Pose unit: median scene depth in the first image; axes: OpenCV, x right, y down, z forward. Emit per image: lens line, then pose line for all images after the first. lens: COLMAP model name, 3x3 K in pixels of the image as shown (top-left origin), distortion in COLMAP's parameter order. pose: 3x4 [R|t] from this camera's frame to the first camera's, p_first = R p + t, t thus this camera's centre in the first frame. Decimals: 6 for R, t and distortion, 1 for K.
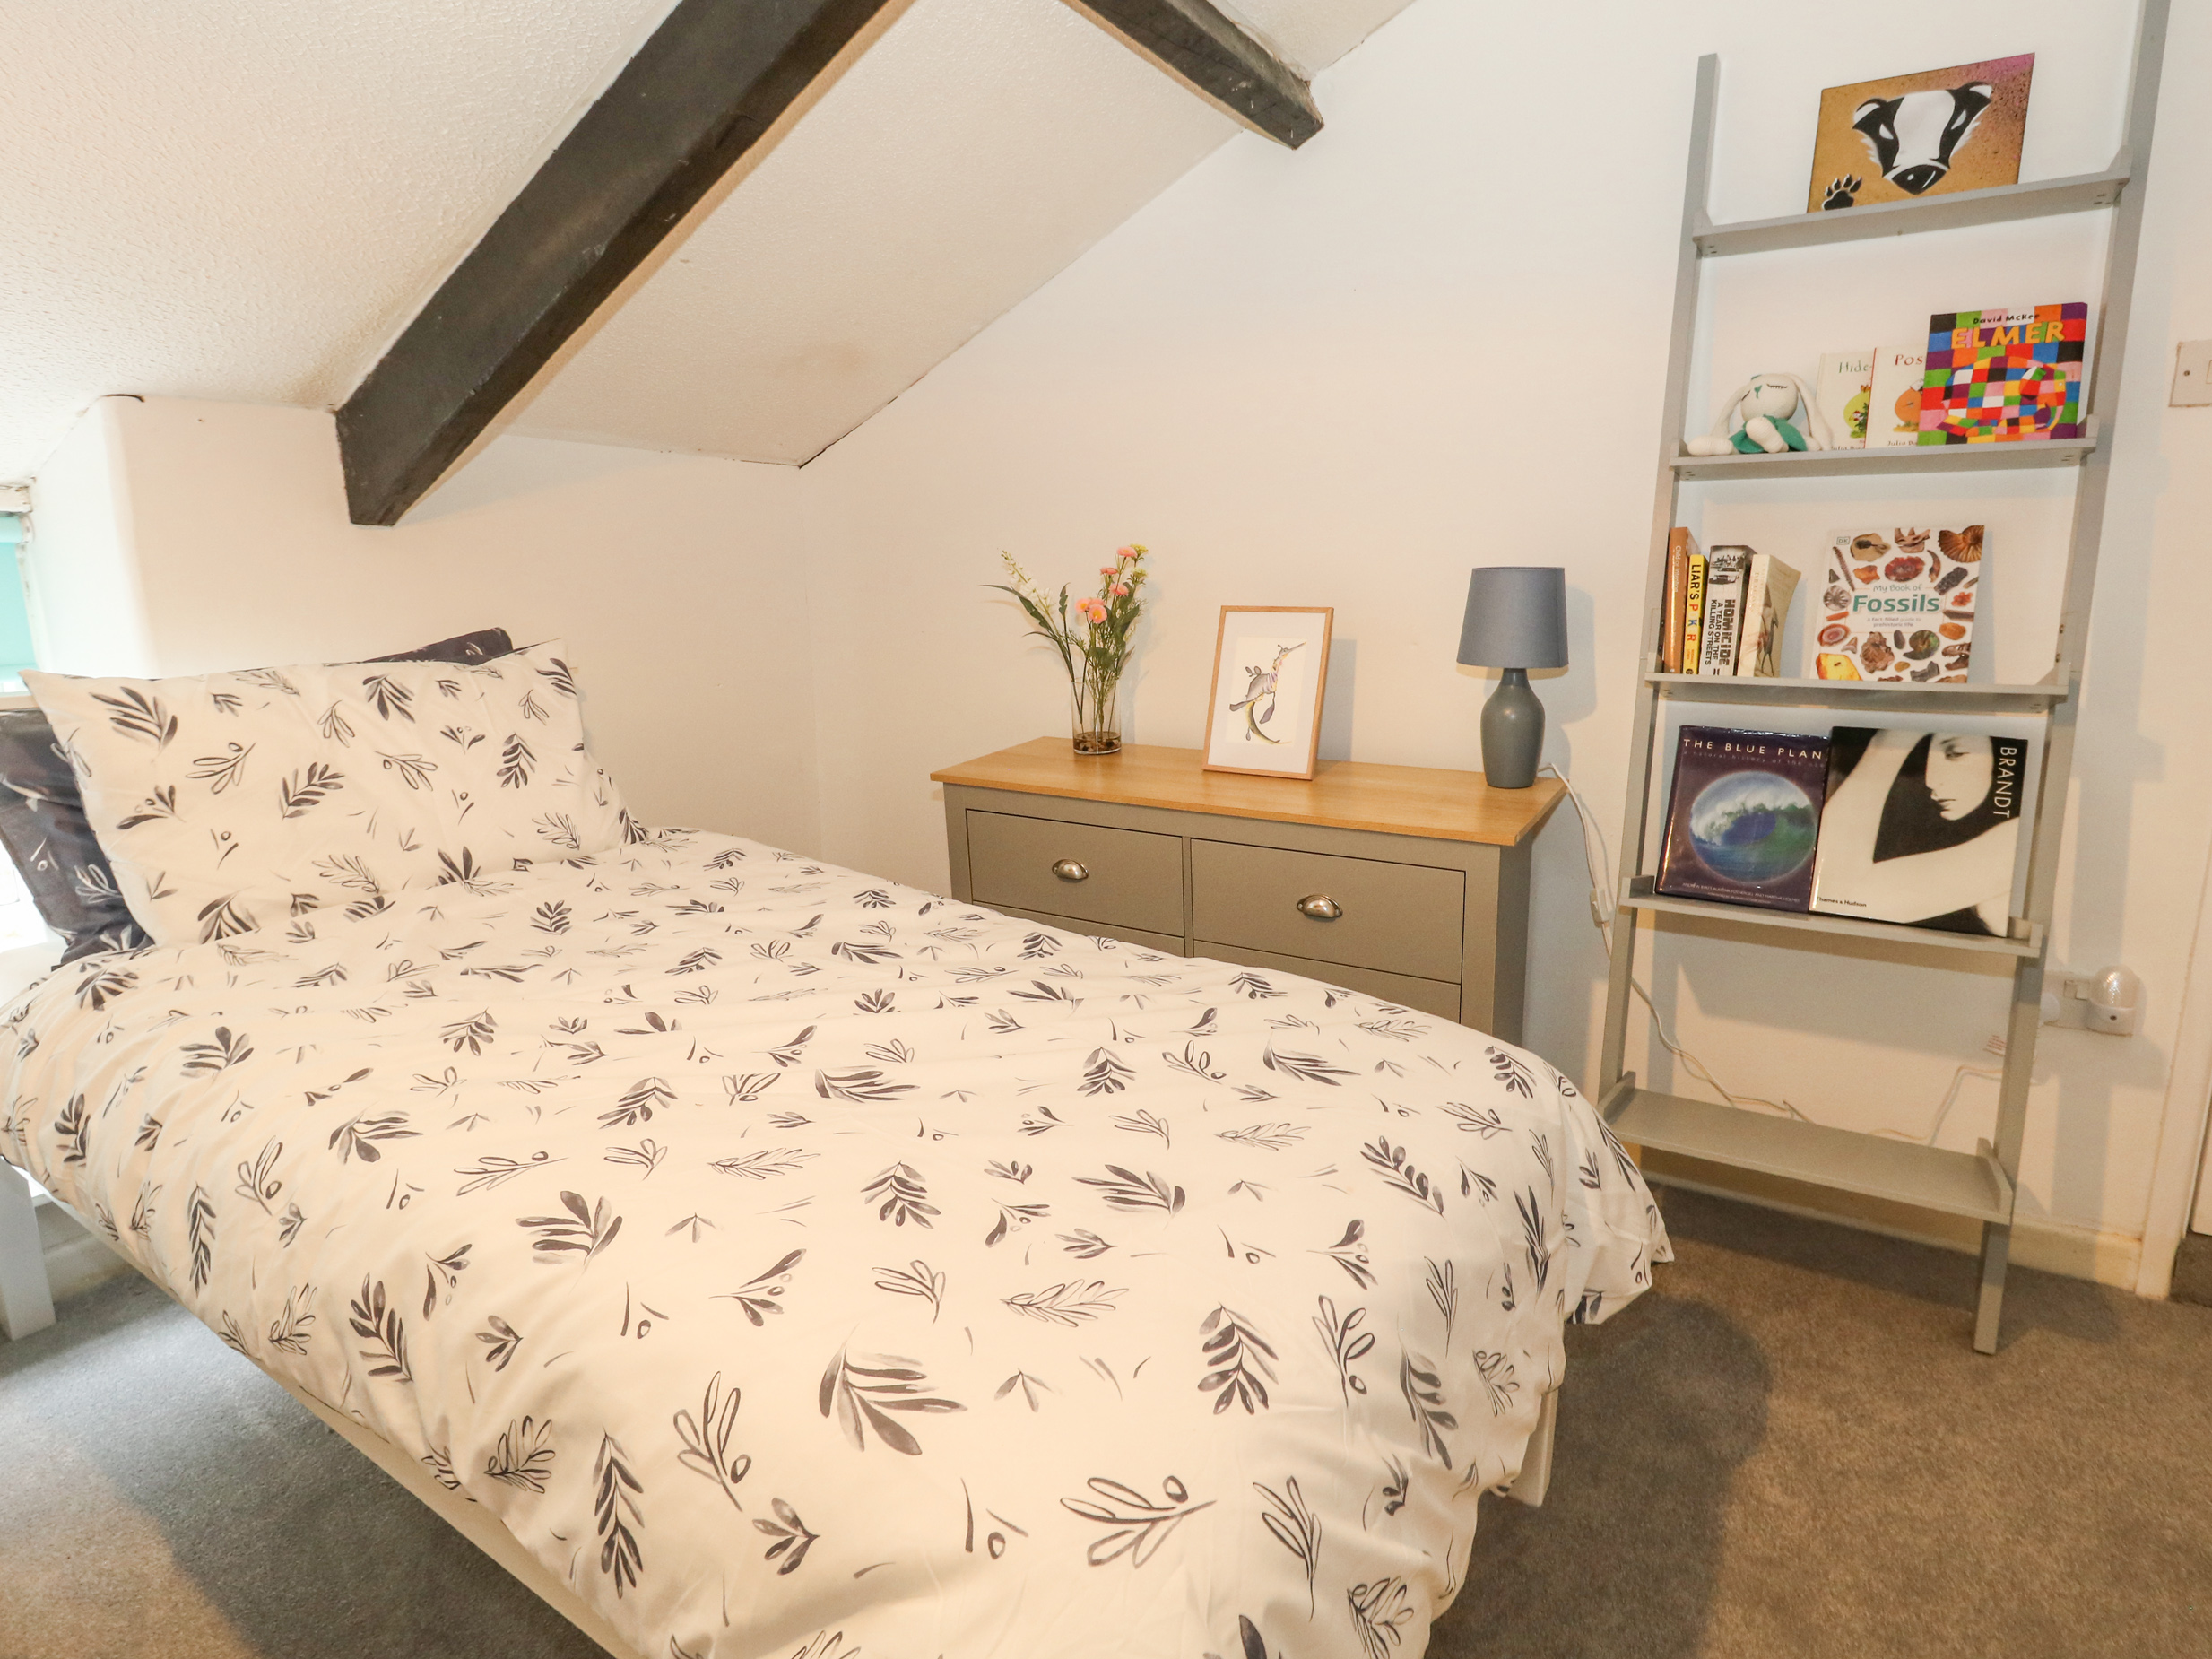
lens RADIAL K [[1140.9, 0, 1153.3], [0, 1140.9, 808.3], [0, 0, 1]] dist [-0.000680, -0.002469]
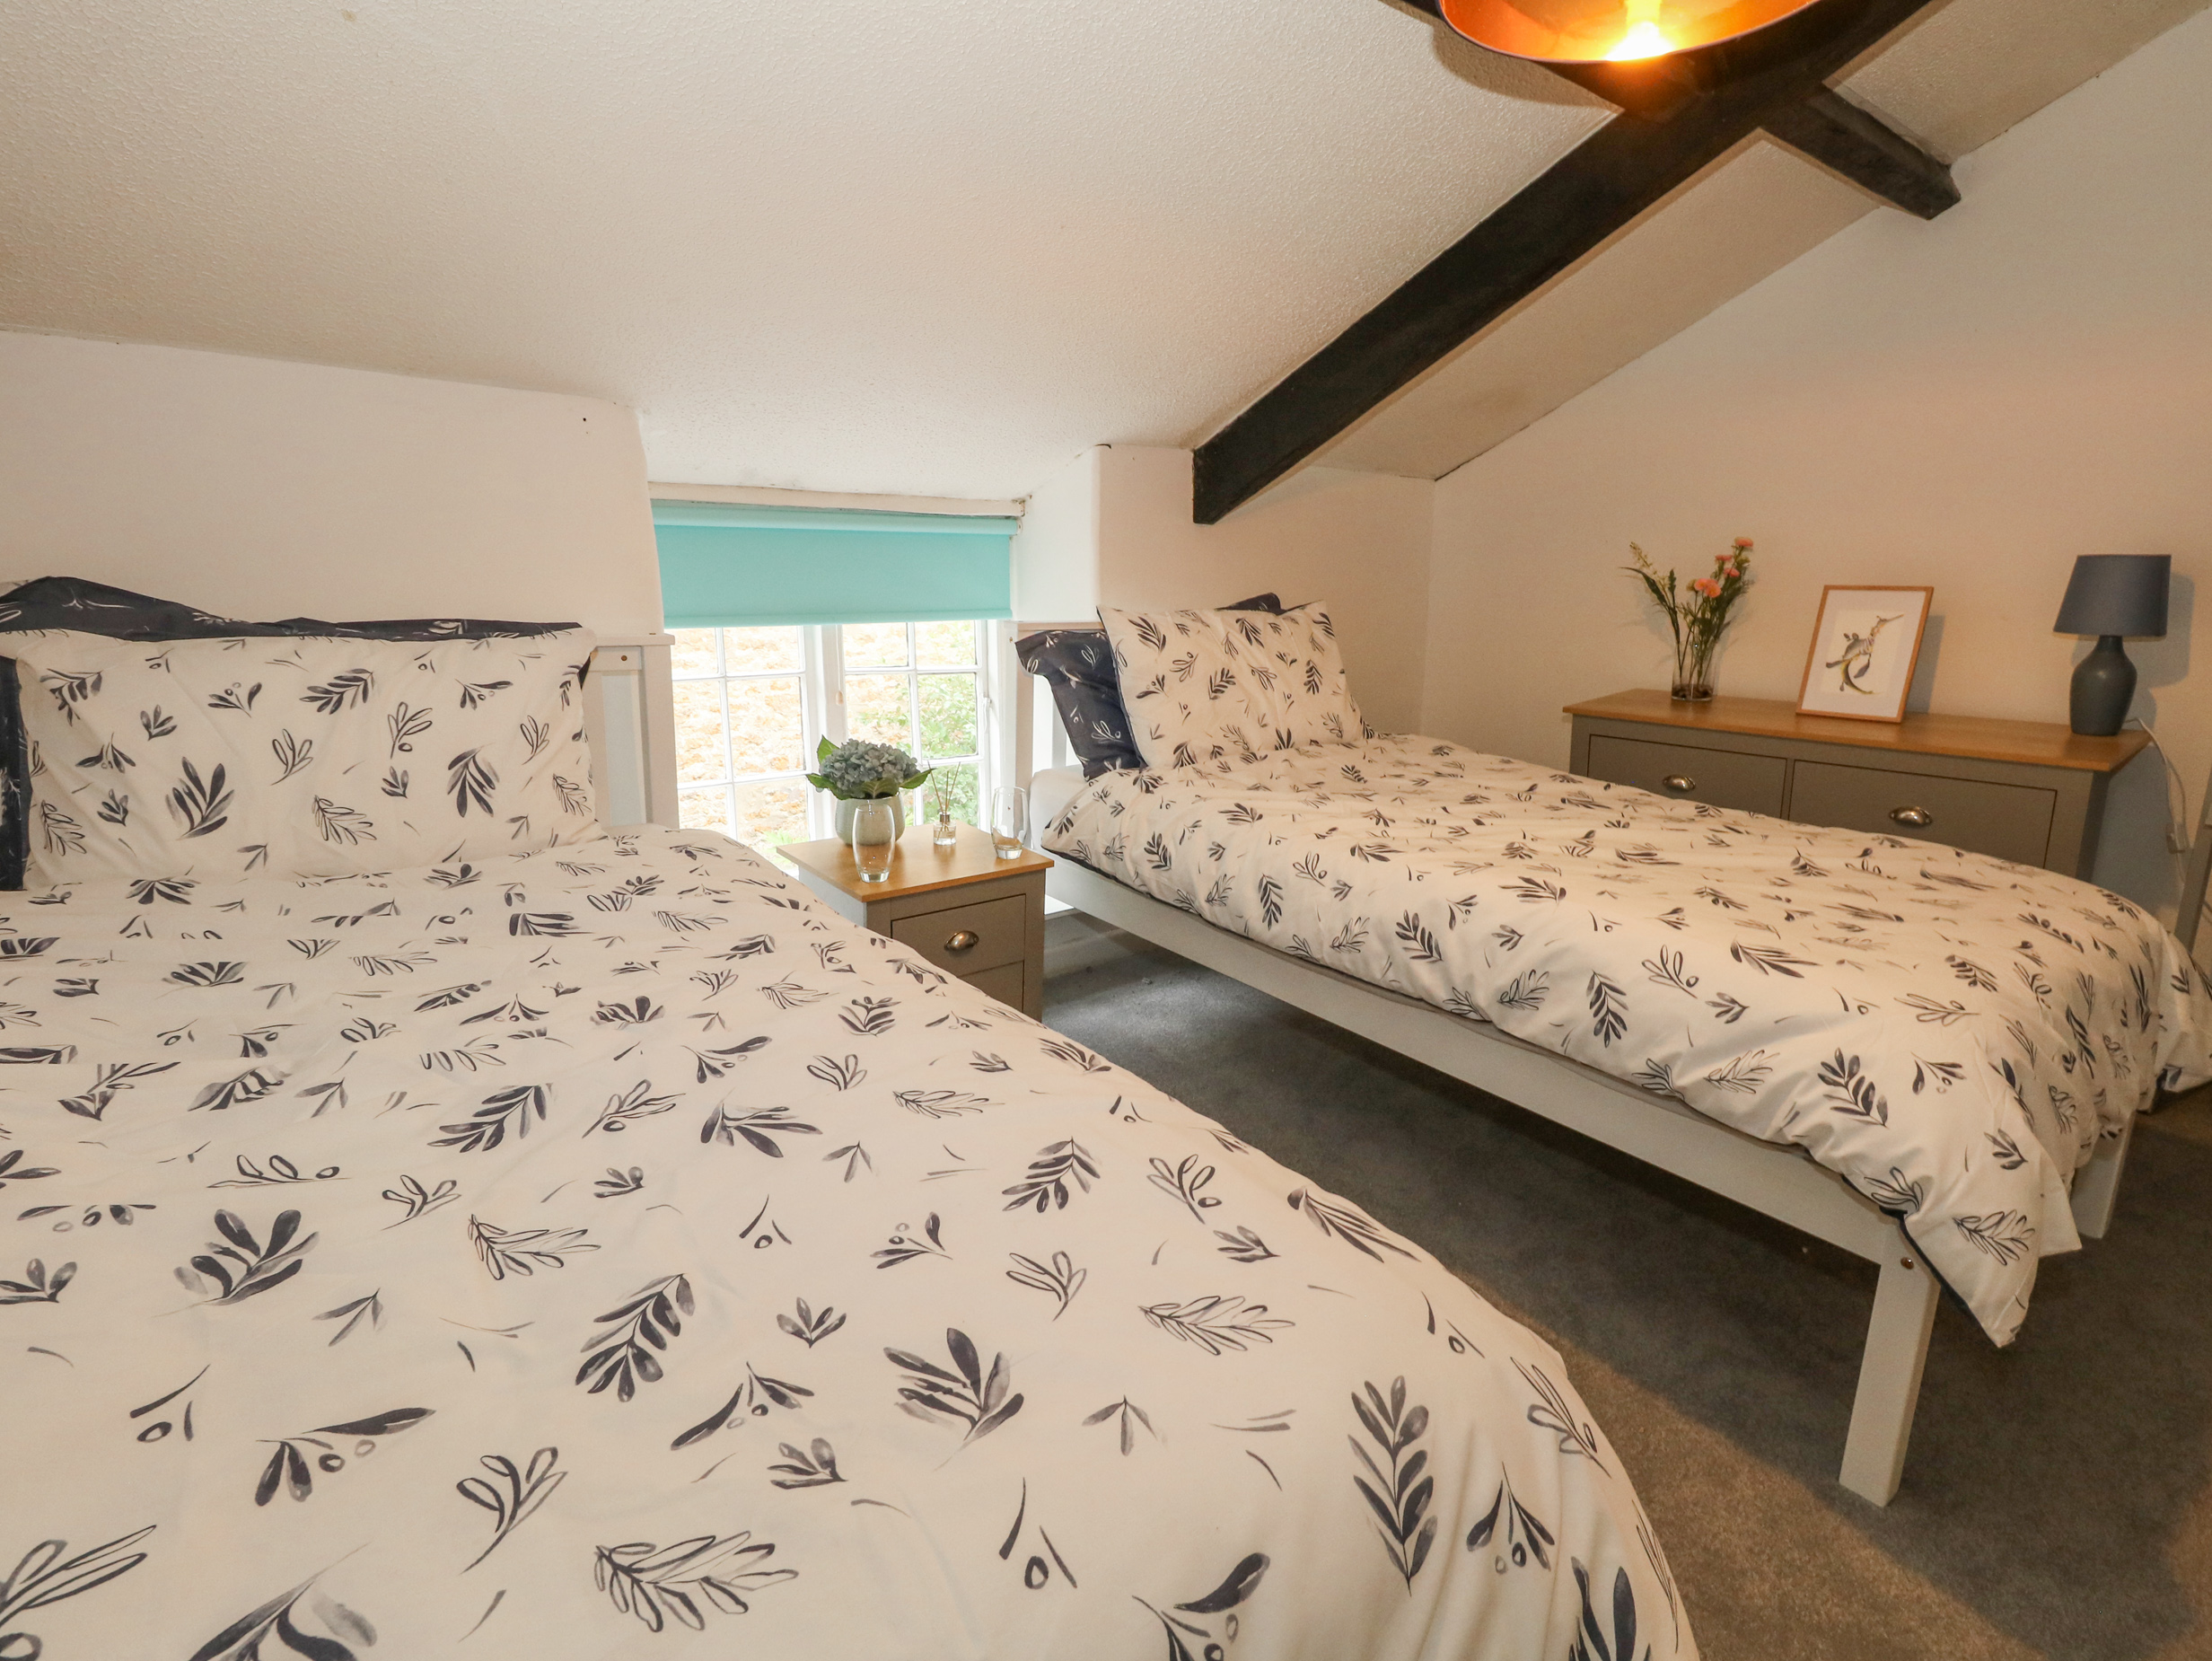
lens RADIAL K [[1140.9, 0, 1104.8], [0, 1140.9, 830.8], [0, 0, 1]] dist [-0.000680, -0.002469]
pose [[0.942039, 0.082519, -0.325196, -0.299483], [-0.078147, 0.996589, 0.026506, 0.142992], [0.326274, 0.000444, 0.945275, -0.532949]]
